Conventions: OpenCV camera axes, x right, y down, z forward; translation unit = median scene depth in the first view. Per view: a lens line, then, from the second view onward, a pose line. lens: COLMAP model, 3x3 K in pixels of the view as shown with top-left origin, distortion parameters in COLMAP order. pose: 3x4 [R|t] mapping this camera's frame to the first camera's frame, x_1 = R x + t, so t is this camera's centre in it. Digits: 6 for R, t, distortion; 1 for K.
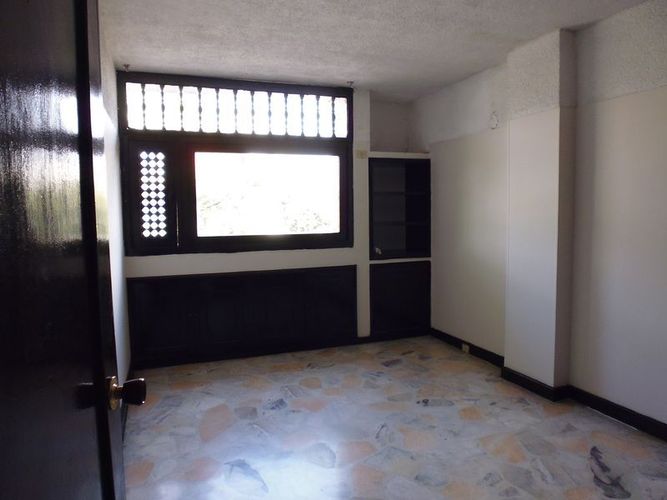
lens RADIAL K [[472.7, 0, 334.0], [0, 472.7, 249.5], [0, 0, 1]] dist [0.008406, 0.001696]
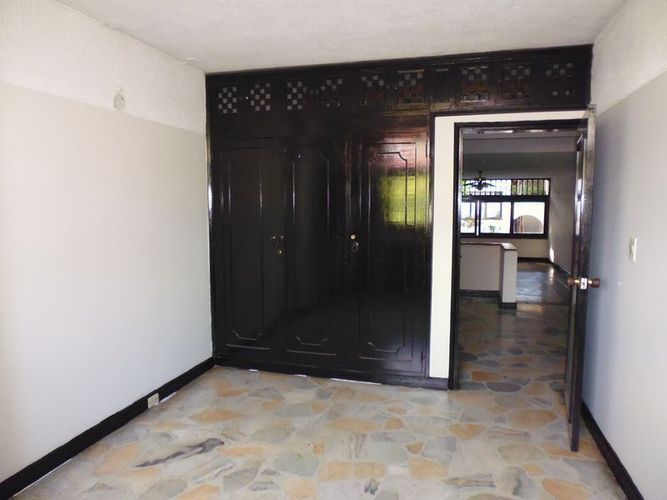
lens RADIAL K [[472.7, 0, 328.0], [0, 472.7, 256.0], [0, 0, 1]] dist [0.008406, 0.001696]
pose [[-0.813950, -0.046391, 0.579080, -0.339350], [0.052835, 0.986764, 0.153315, -0.151199], [-0.578528, 0.155386, -0.800725, 1.583698]]
